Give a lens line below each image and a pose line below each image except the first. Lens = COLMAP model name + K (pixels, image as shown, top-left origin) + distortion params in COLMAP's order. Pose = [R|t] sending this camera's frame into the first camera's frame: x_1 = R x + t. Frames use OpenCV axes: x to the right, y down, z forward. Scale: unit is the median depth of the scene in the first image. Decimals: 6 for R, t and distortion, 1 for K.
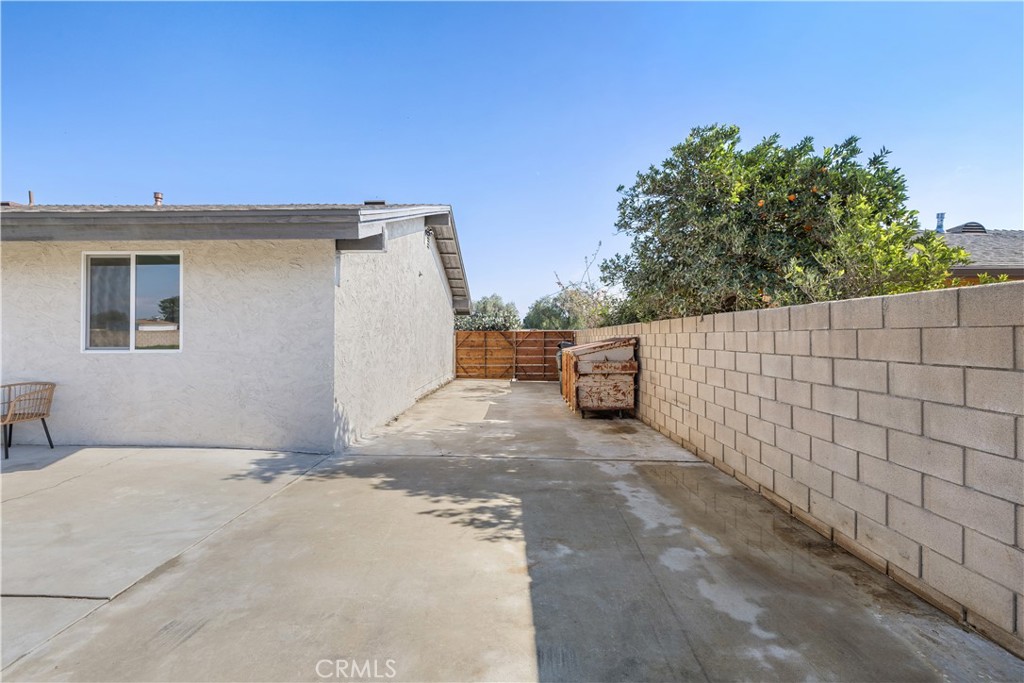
lens RADIAL K [[427.1, 0, 508.1], [0, 427.1, 337.8], [0, 0, 1]] dist [-0.000044, 0.000074]
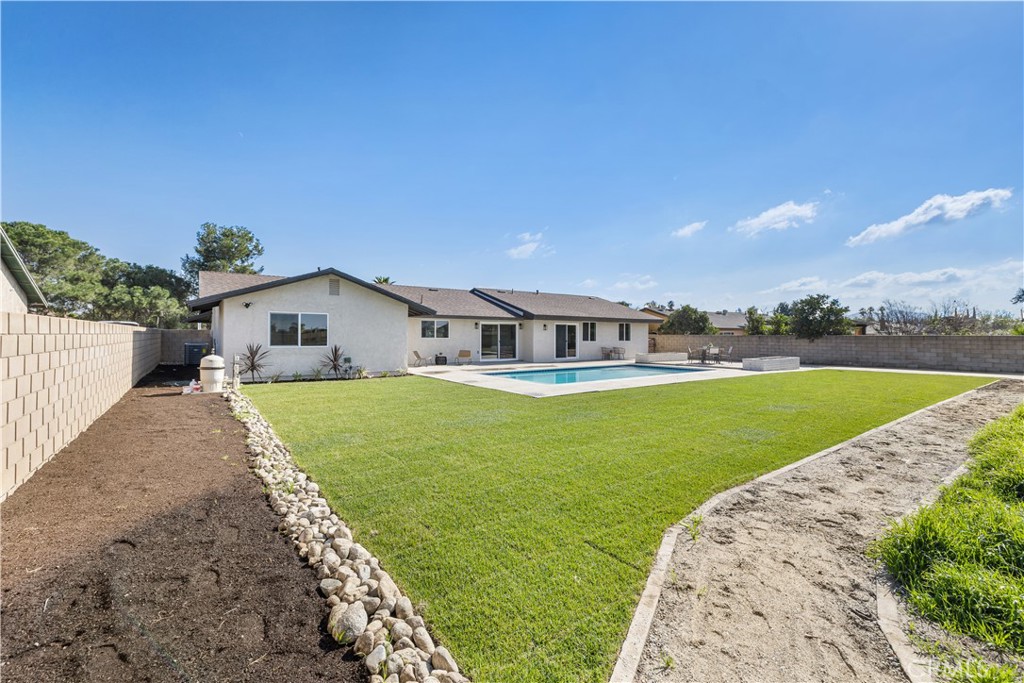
lens RADIAL K [[427.1, 0, 508.1], [0, 427.1, 337.8], [0, 0, 1]] dist [-0.000044, 0.000074]
pose [[0.806118, -0.002106, 0.591751, -6.366991], [-0.003340, 0.999962, 0.008108, -0.063459], [-0.591746, -0.008512, 0.806080, -2.977687]]
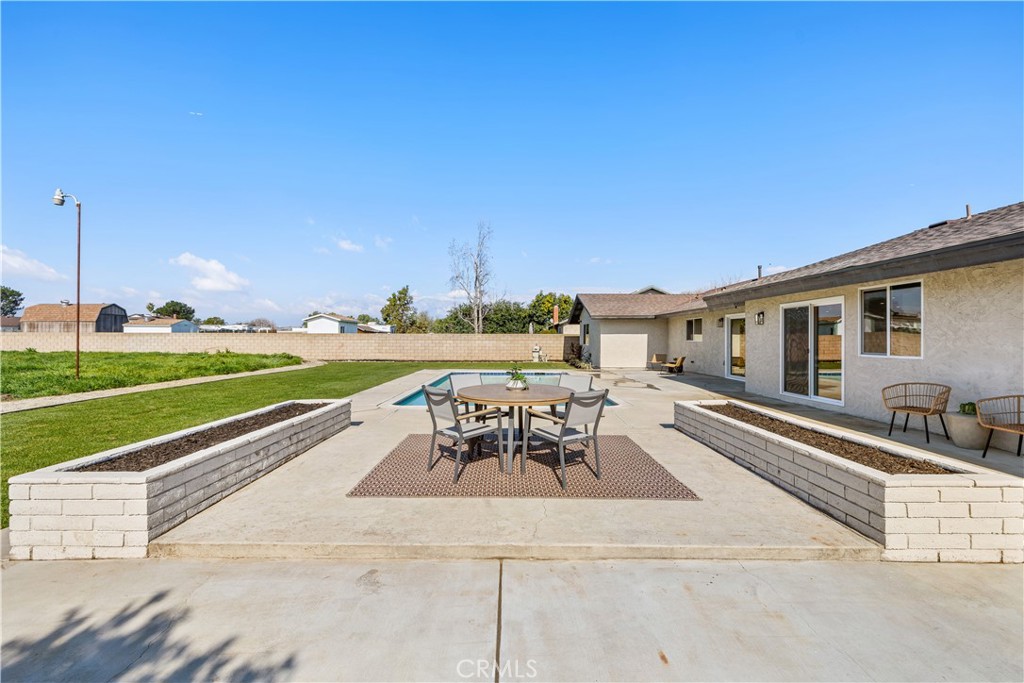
lens RADIAL K [[431.1, 0, 511.3], [0, 431.1, 337.6], [0, 0, 1]] dist [0.000383, -0.000189]
pose [[0.010561, -0.004067, -0.999936, -0.162019], [-0.001997, 0.999990, -0.004088, -0.027852], [0.999942, 0.002040, 0.010552, -0.269576]]
